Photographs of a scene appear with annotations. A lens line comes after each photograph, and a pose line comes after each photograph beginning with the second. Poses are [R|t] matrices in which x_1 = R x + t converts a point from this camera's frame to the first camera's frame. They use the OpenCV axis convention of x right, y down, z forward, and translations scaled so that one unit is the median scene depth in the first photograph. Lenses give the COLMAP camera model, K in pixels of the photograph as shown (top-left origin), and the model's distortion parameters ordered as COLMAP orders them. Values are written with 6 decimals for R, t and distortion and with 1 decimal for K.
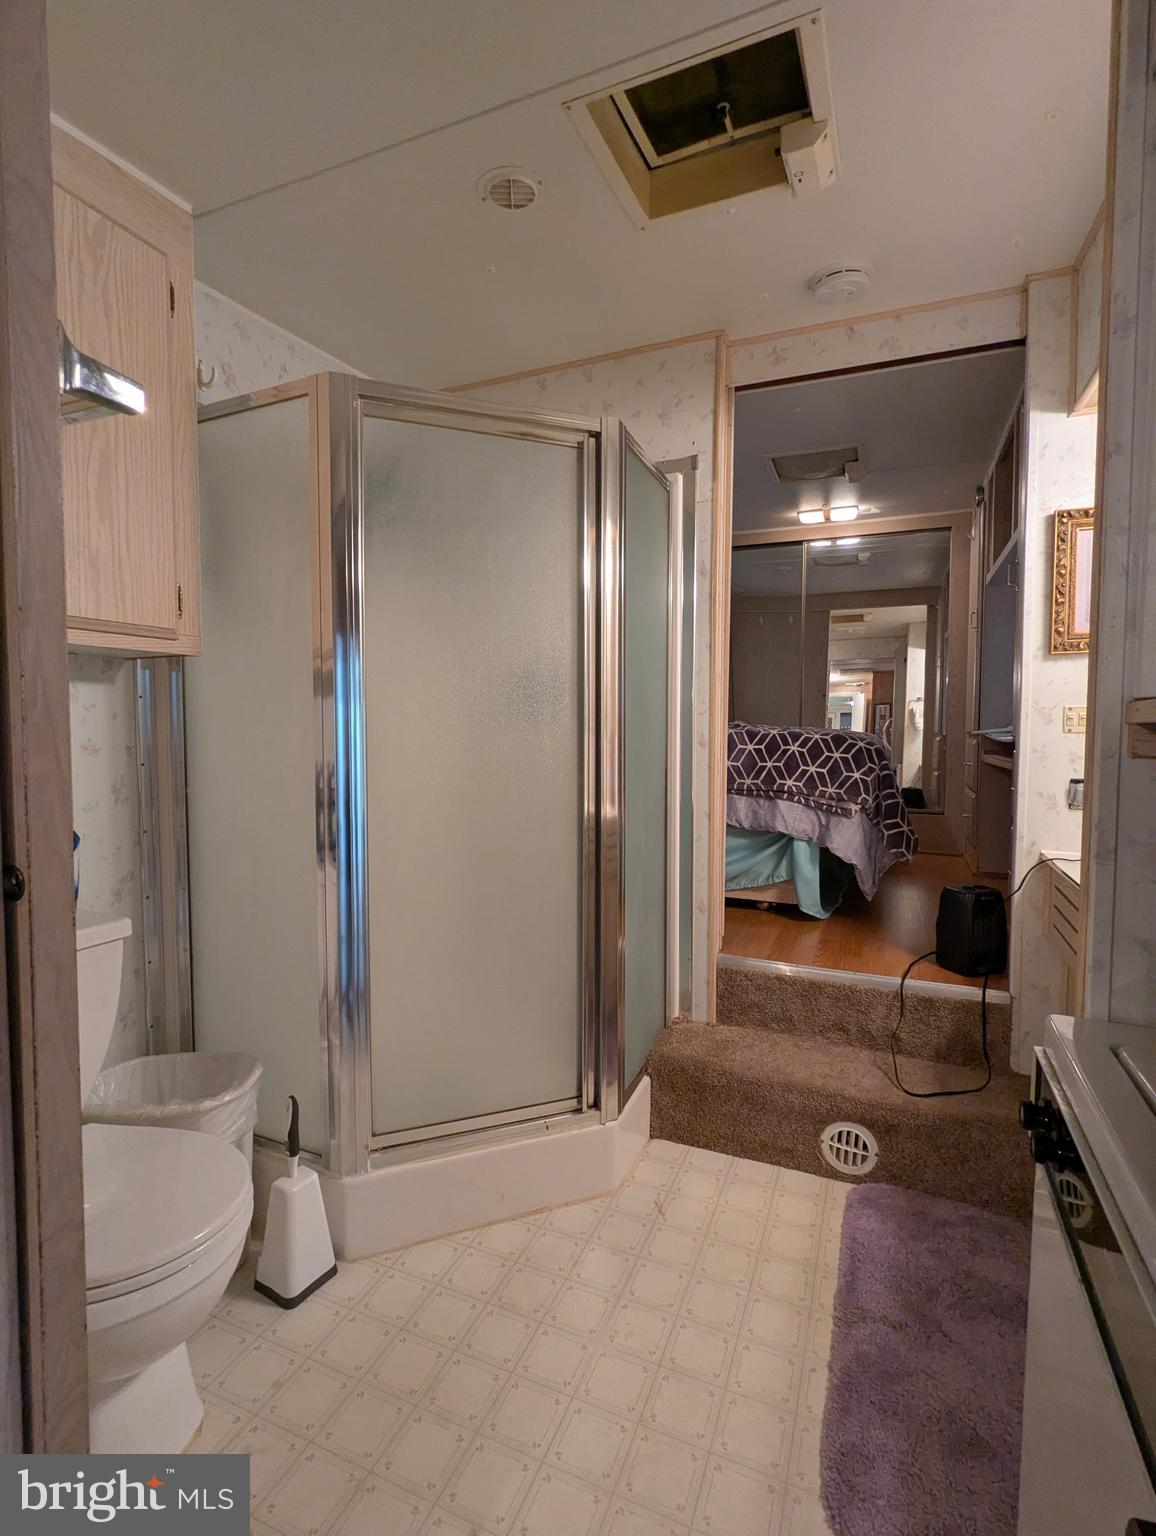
lens RADIAL K [[732.9, 0, 556.7], [0, 732.9, 769.4], [0, 0, 1]] dist [0.000497, -0.000904]
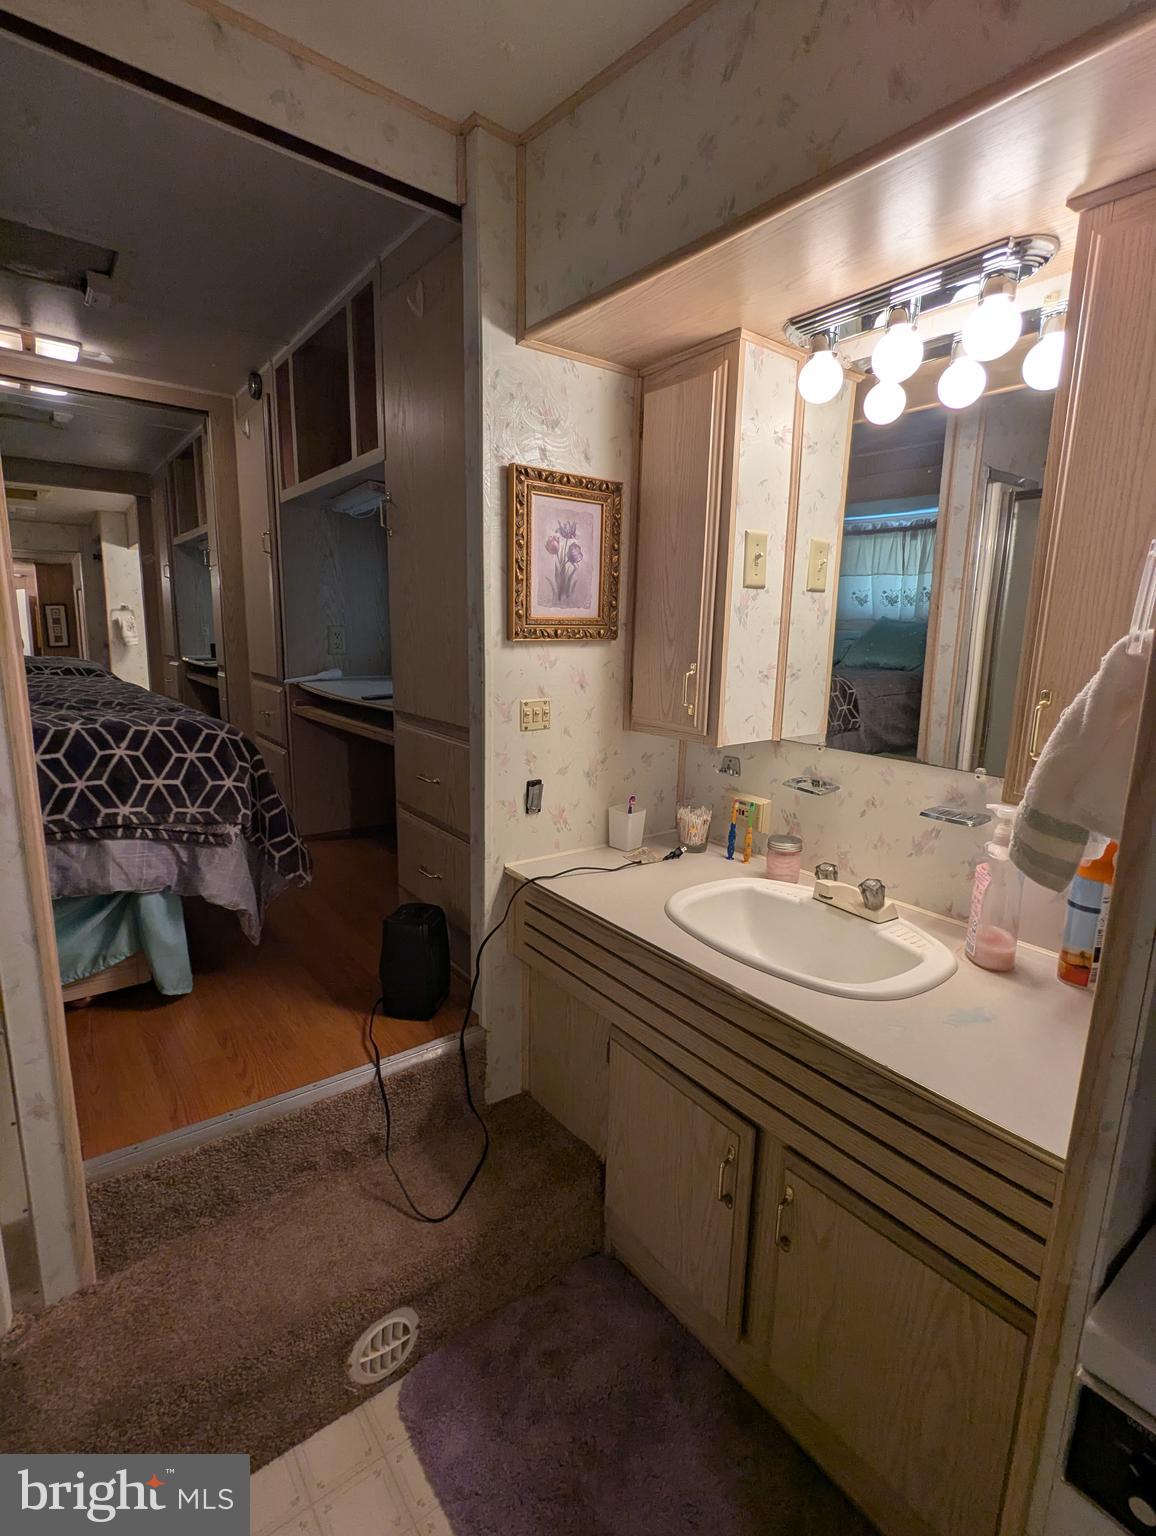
lens RADIAL K [[732.9, 0, 571.9], [0, 732.9, 763.7], [0, 0, 1]] dist [0.000497, -0.000904]
pose [[0.470890, -0.158527, 0.867832, -0.032496], [0.028629, 0.985950, 0.164569, -0.112182], [-0.881728, -0.052648, 0.468812, 0.389882]]
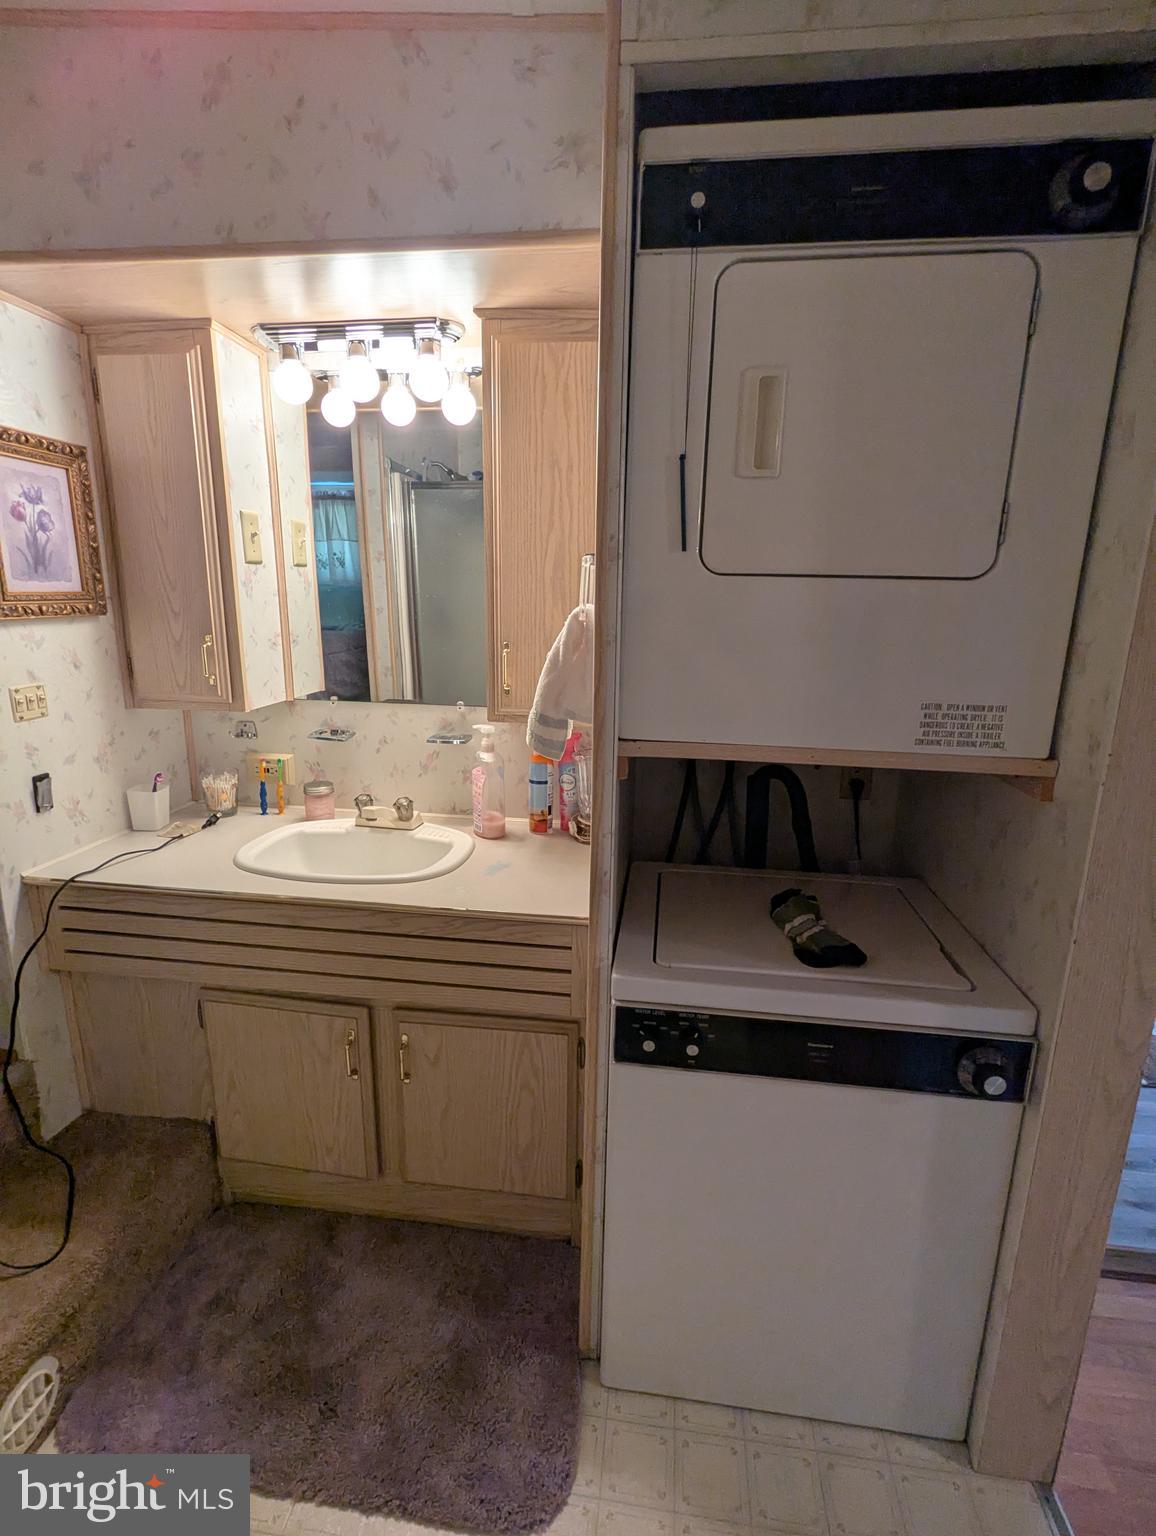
lens RADIAL K [[732.9, 0, 582.2], [0, 732.9, 764.5], [0, 0, 1]] dist [0.000497, -0.000904]
pose [[-0.303041, -0.222397, 0.926664, -0.160847], [0.038380, 0.968751, 0.245049, -0.126683], [-0.952204, 0.109826, -0.285035, 0.477277]]
